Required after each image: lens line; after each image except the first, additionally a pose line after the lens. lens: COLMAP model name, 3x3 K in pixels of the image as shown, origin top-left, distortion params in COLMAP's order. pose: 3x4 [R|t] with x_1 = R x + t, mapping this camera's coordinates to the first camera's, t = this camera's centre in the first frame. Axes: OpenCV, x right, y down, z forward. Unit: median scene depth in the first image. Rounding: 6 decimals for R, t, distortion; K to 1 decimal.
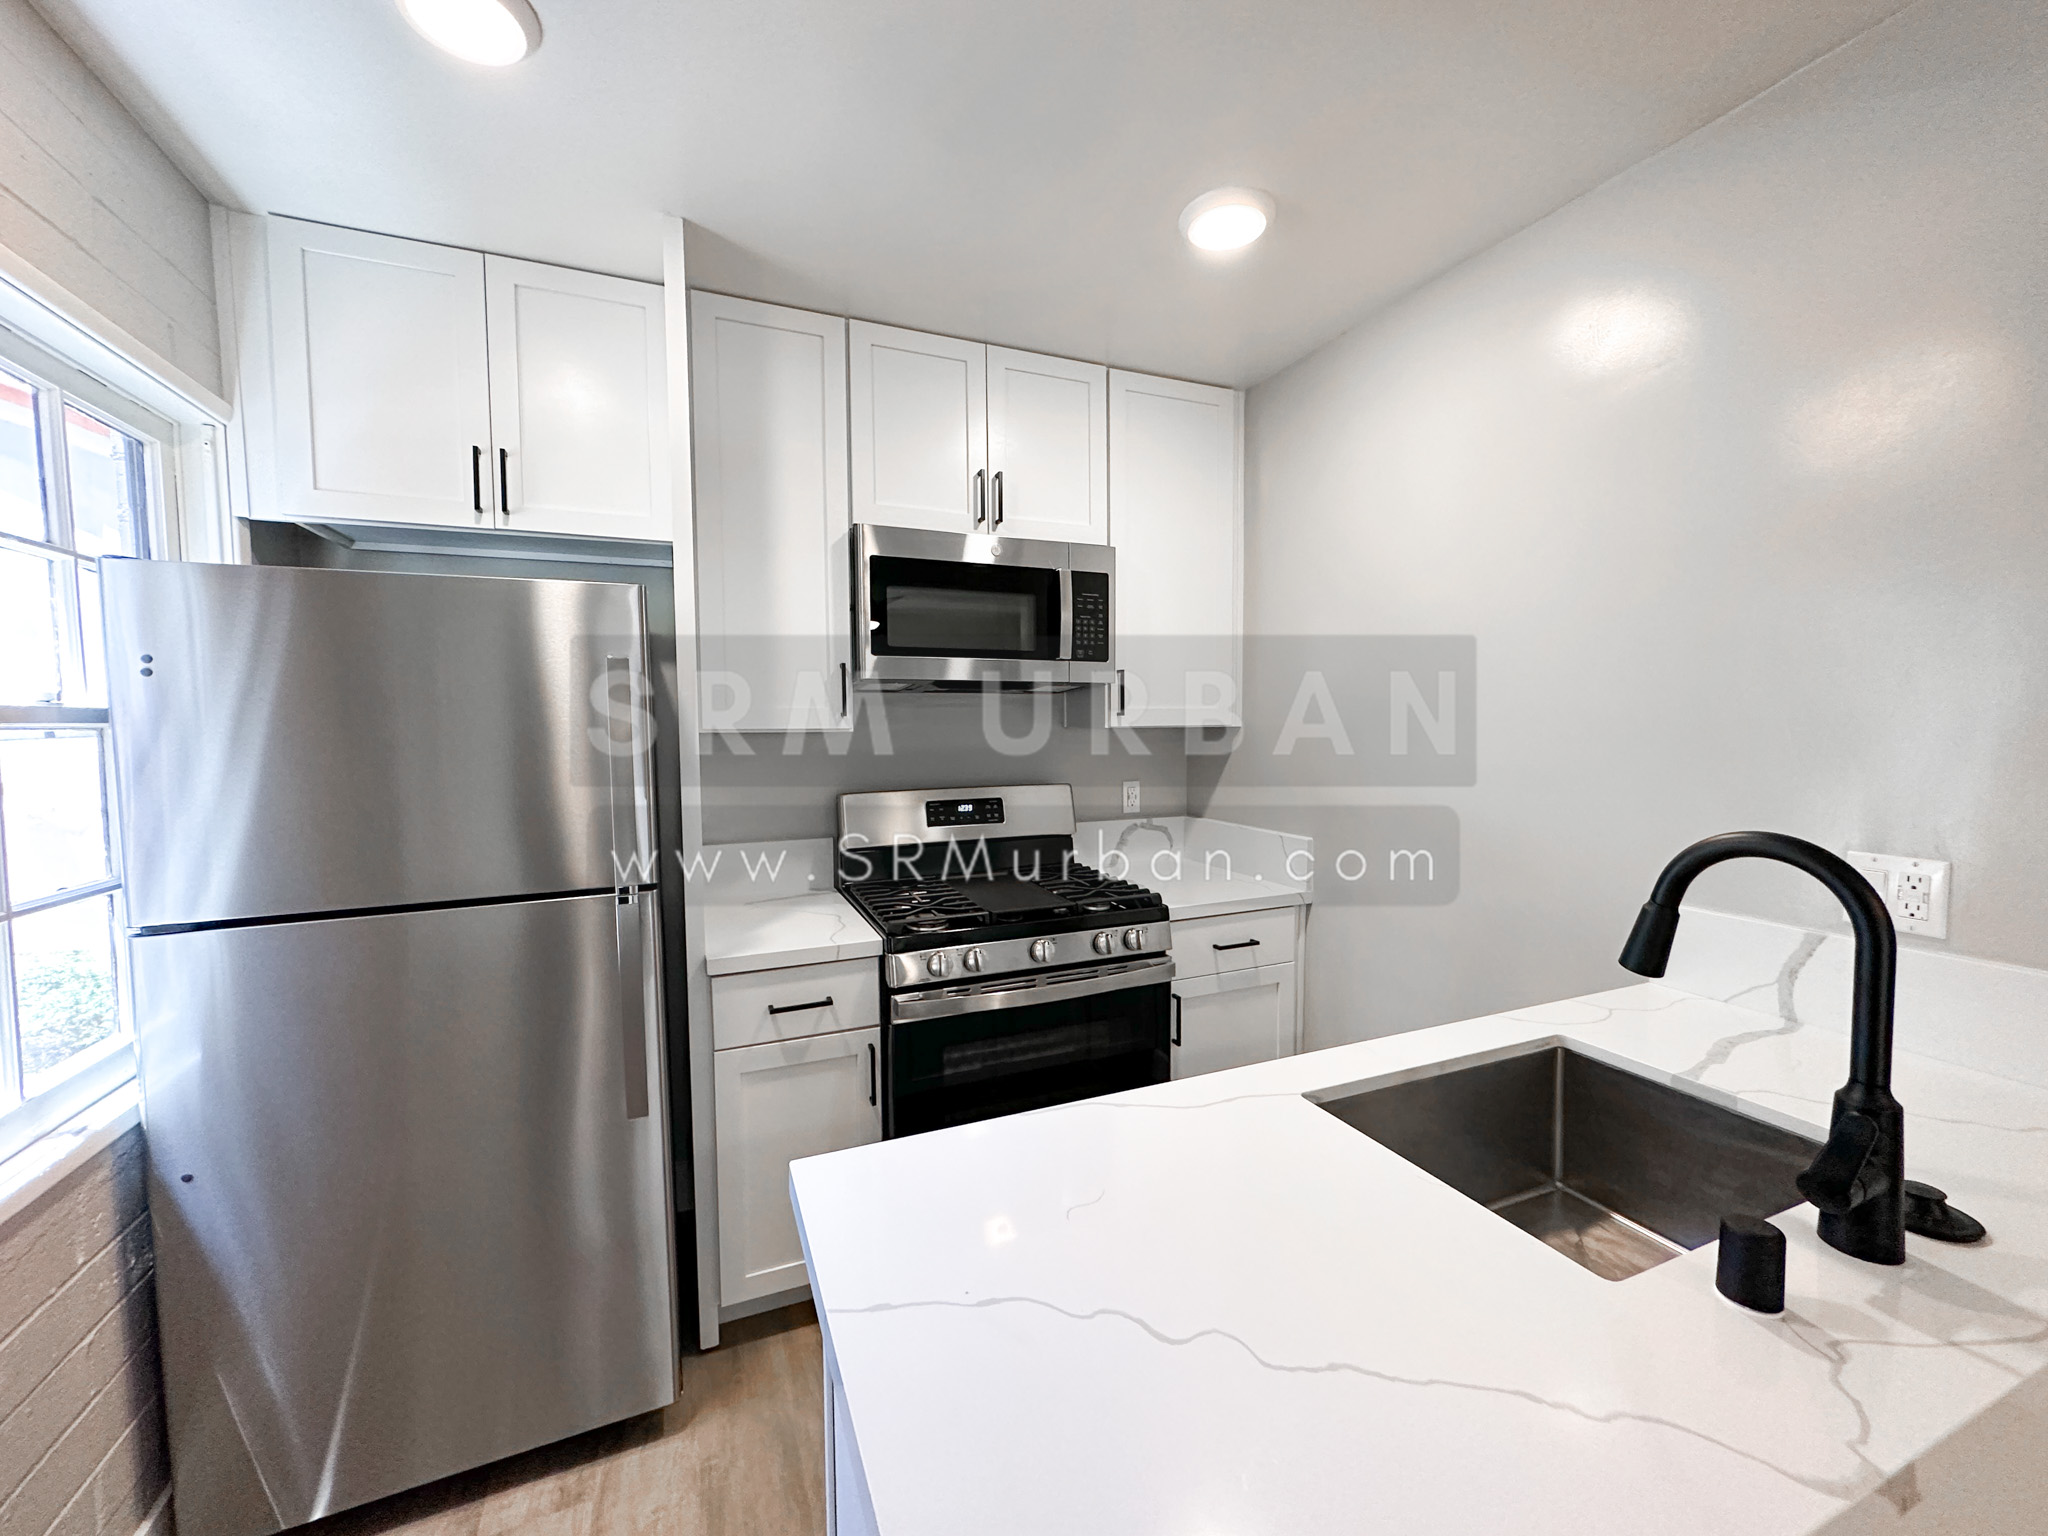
lens RADIAL K [[812.9, 0, 1022.9], [0, 812.9, 769.7], [0, 0, 1]] dist [-0.003006, 0.000452]
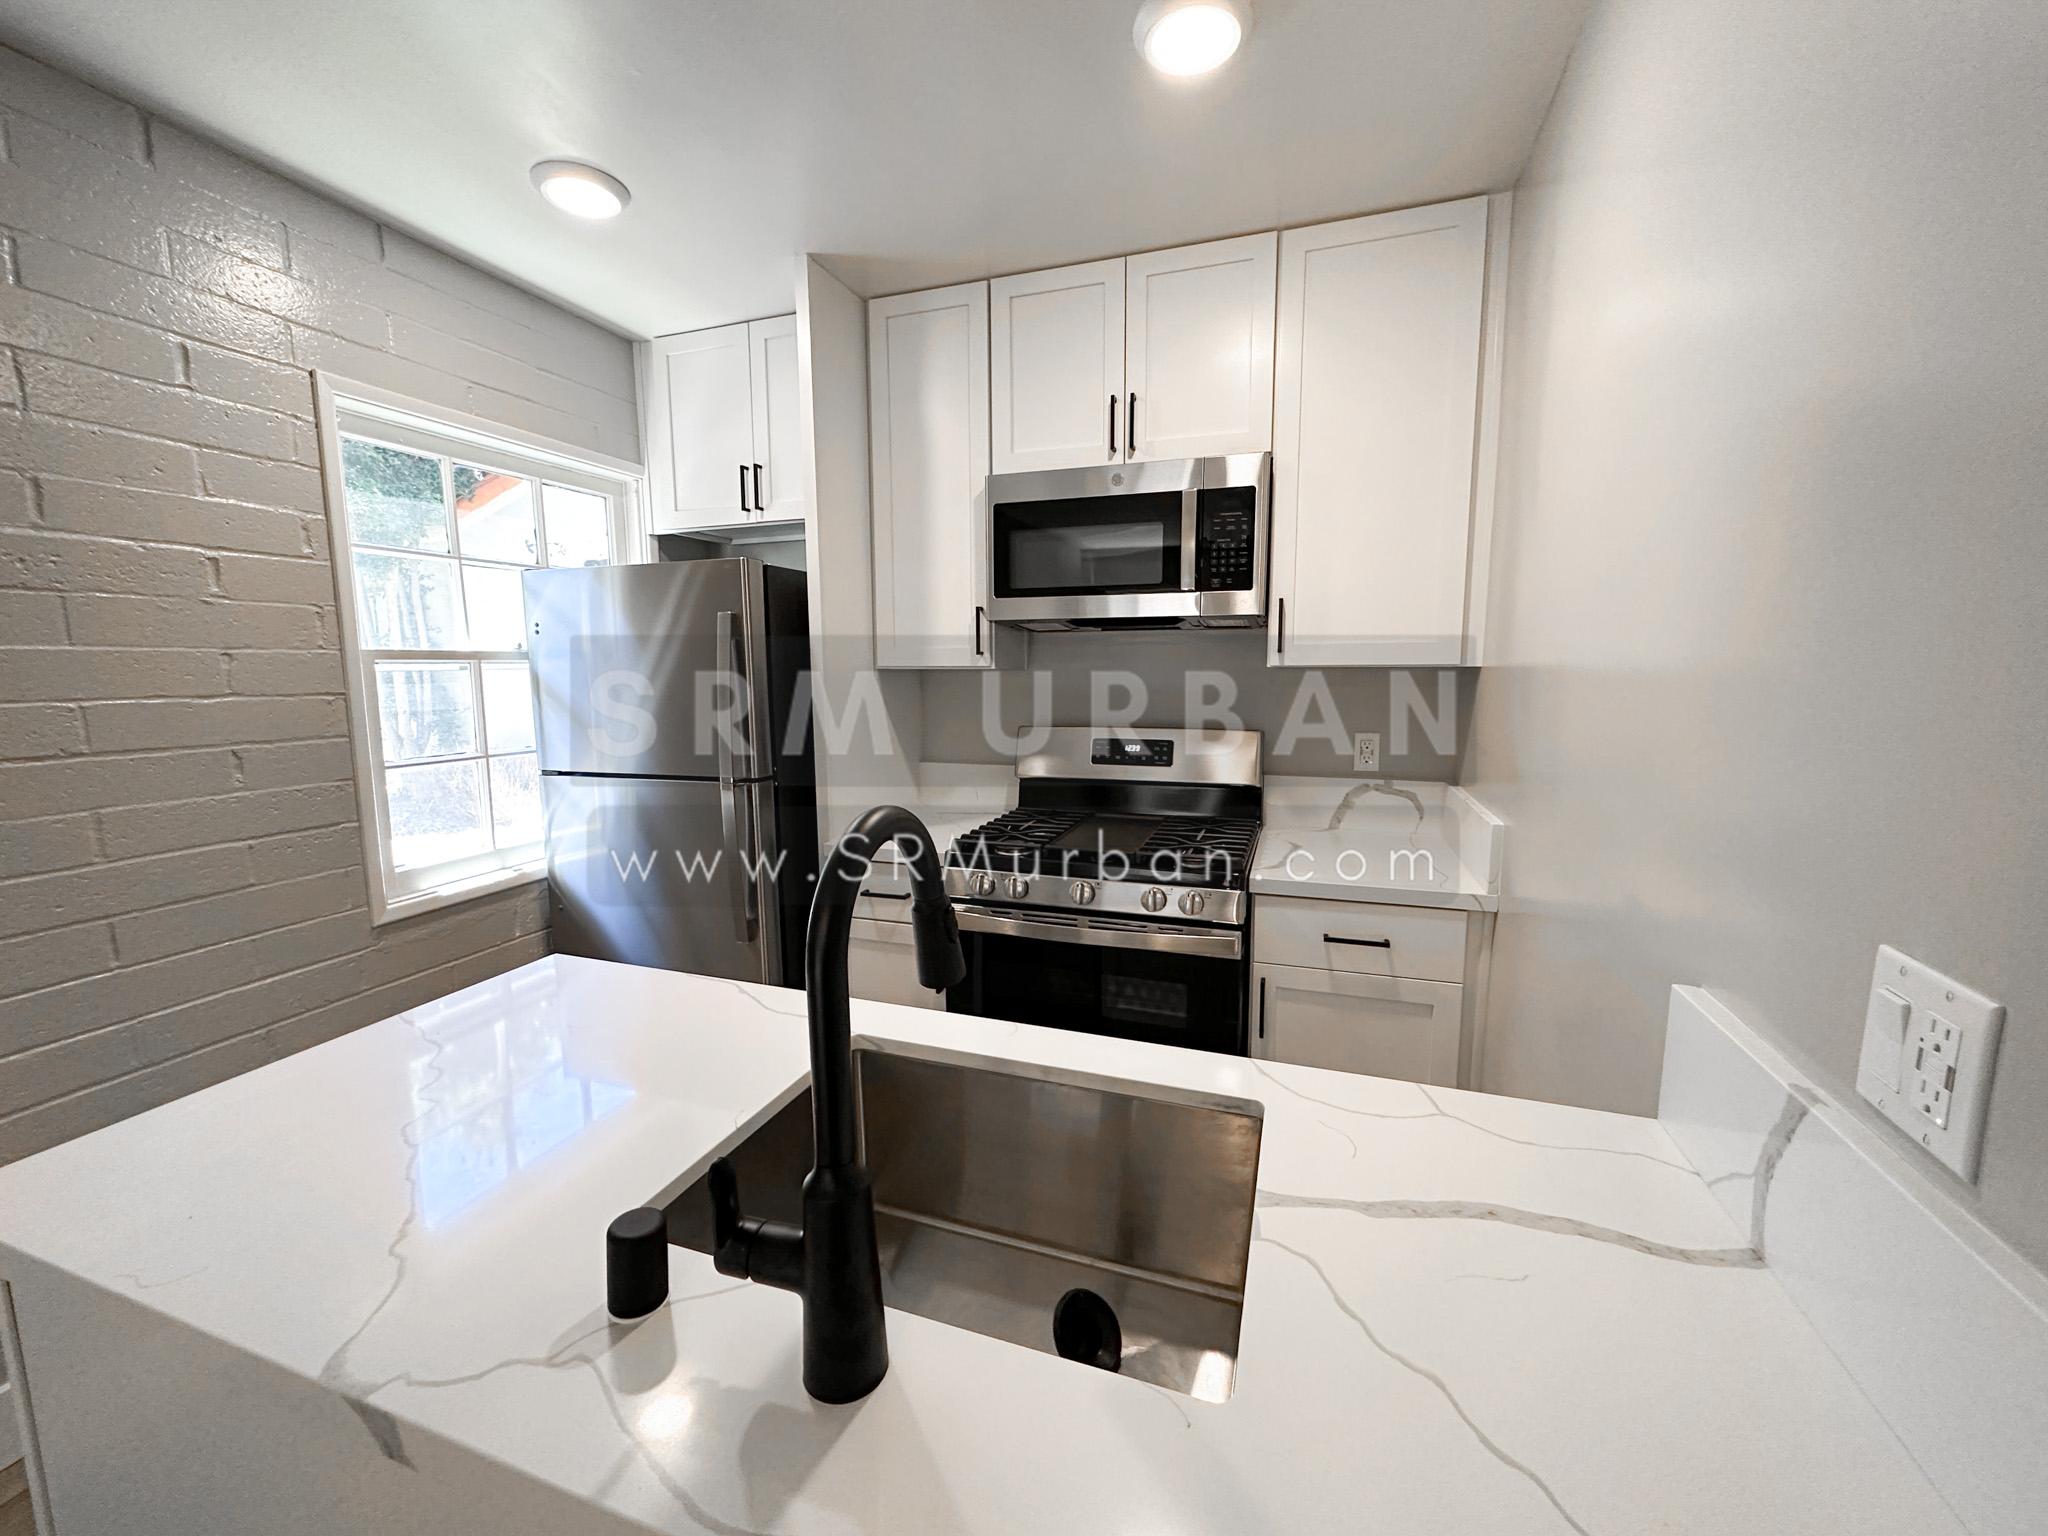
lens RADIAL K [[812.9, 0, 1022.6], [0, 812.9, 769.1], [0, 0, 1]] dist [-0.003006, 0.000452]
pose [[0.741478, 0.088923, -0.665059, 0.538968], [-0.040465, 0.995301, 0.087964, -0.009781], [0.669756, -0.038312, 0.741592, 0.195262]]
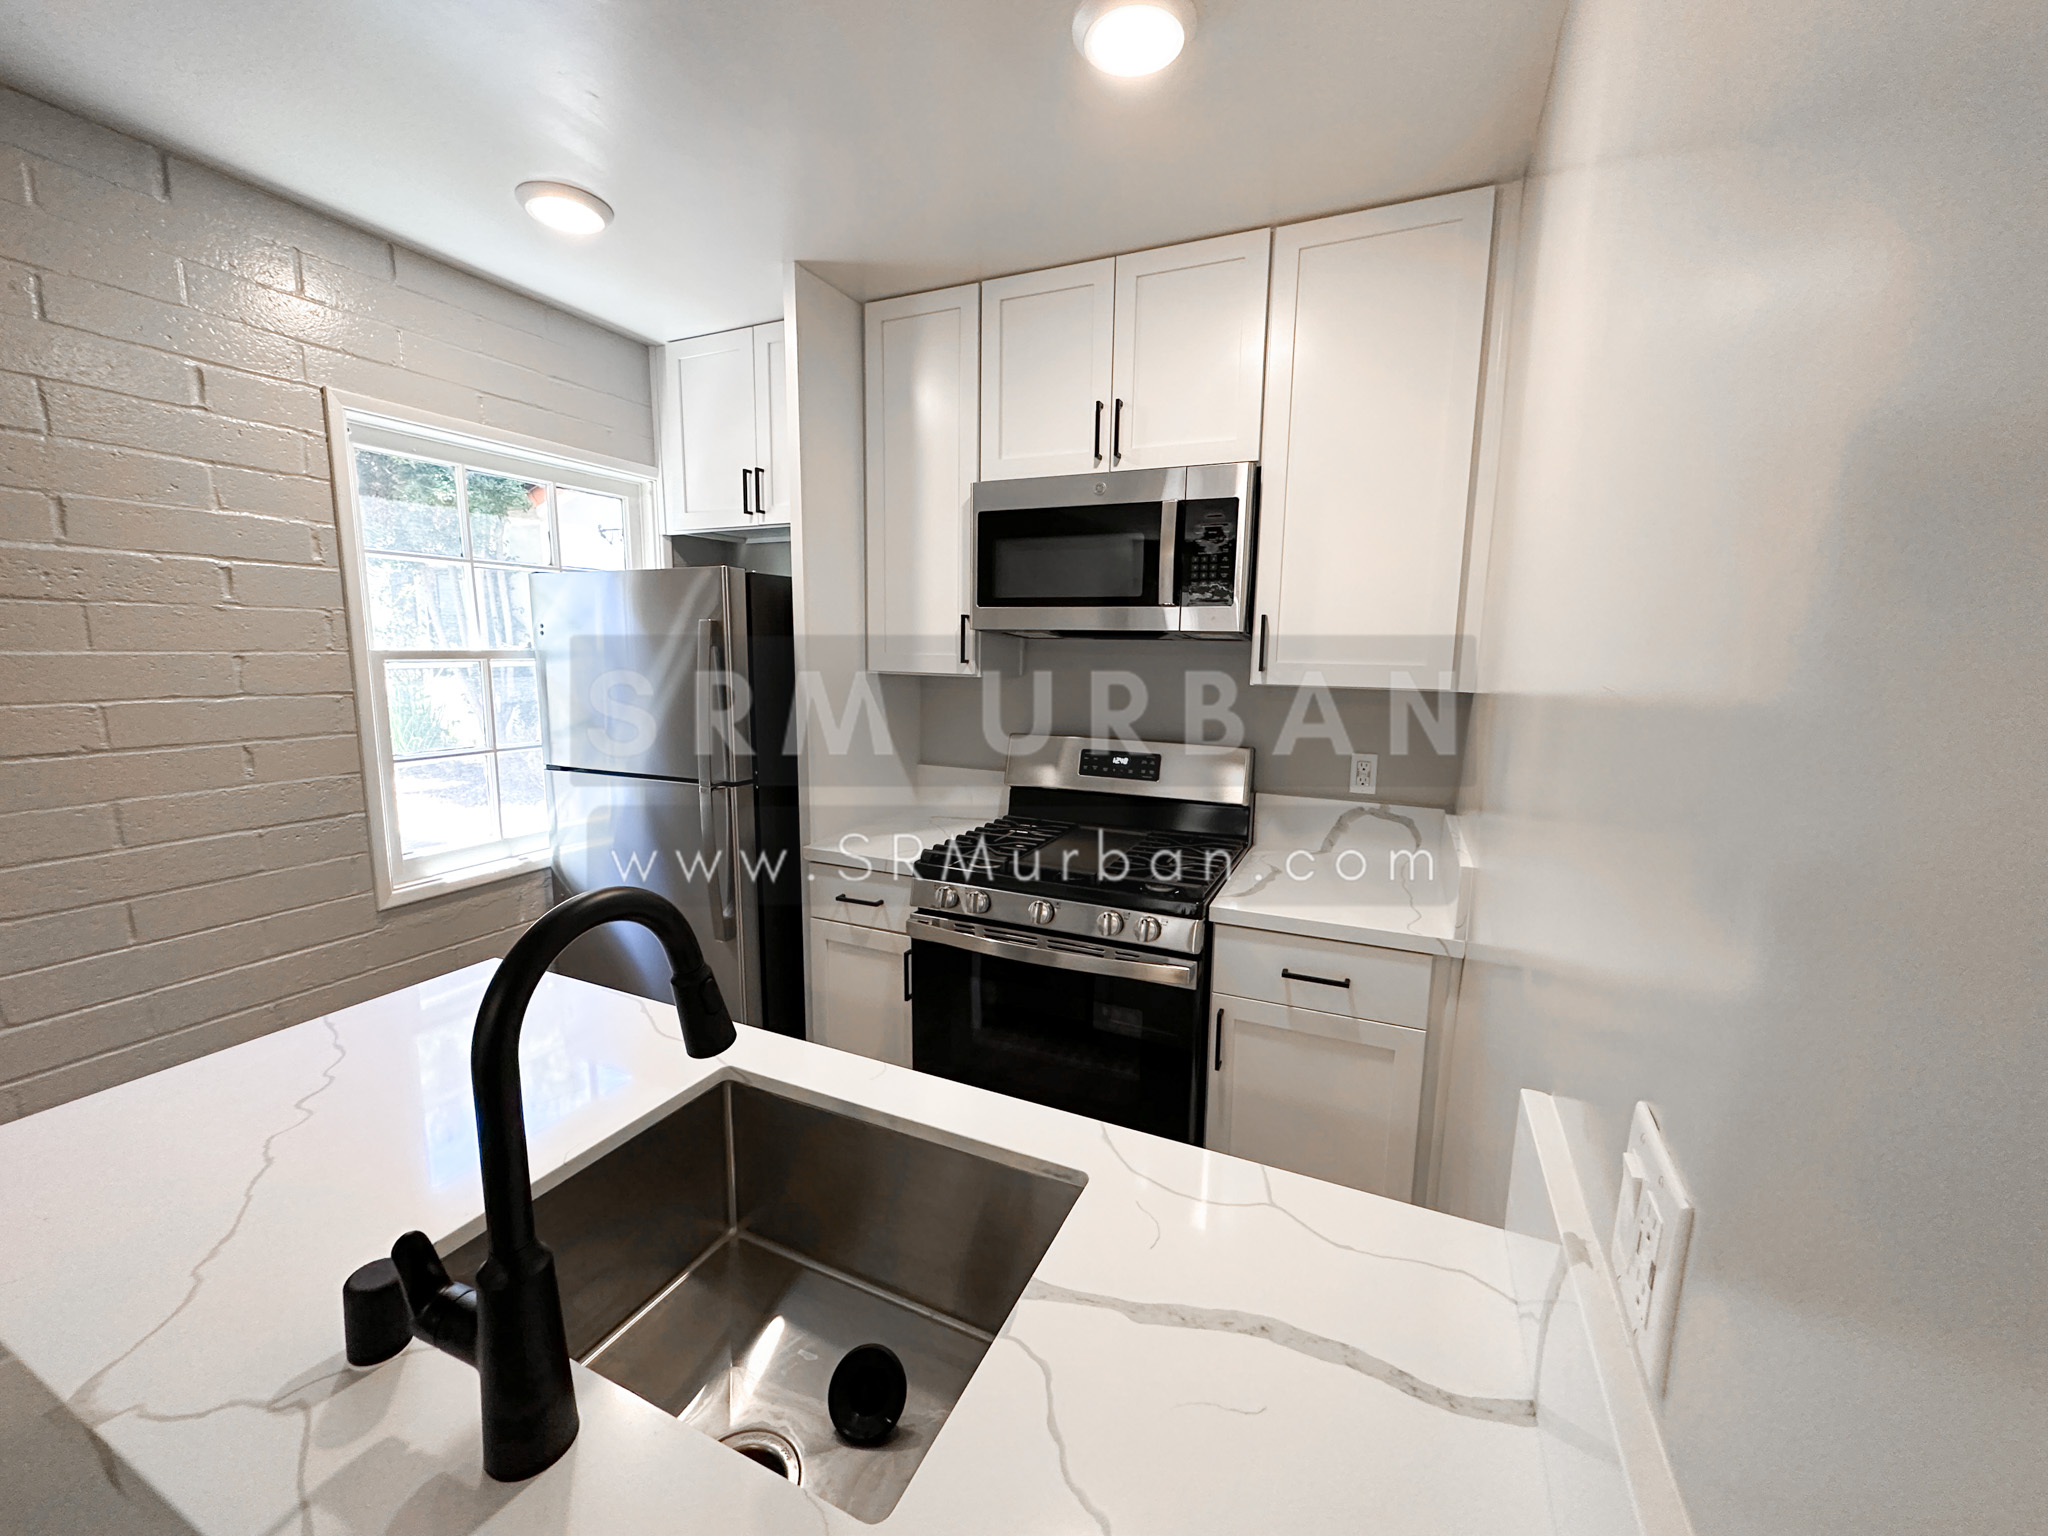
lens RADIAL K [[812.9, 0, 1023.1], [0, 812.9, 768.2], [0, 0, 1]] dist [-0.003006, 0.000452]
pose [[0.675895, 0.126922, -0.725987, 0.611545], [-0.063817, 0.991439, 0.113916, -0.051450], [0.734230, -0.030665, 0.678208, 0.284141]]
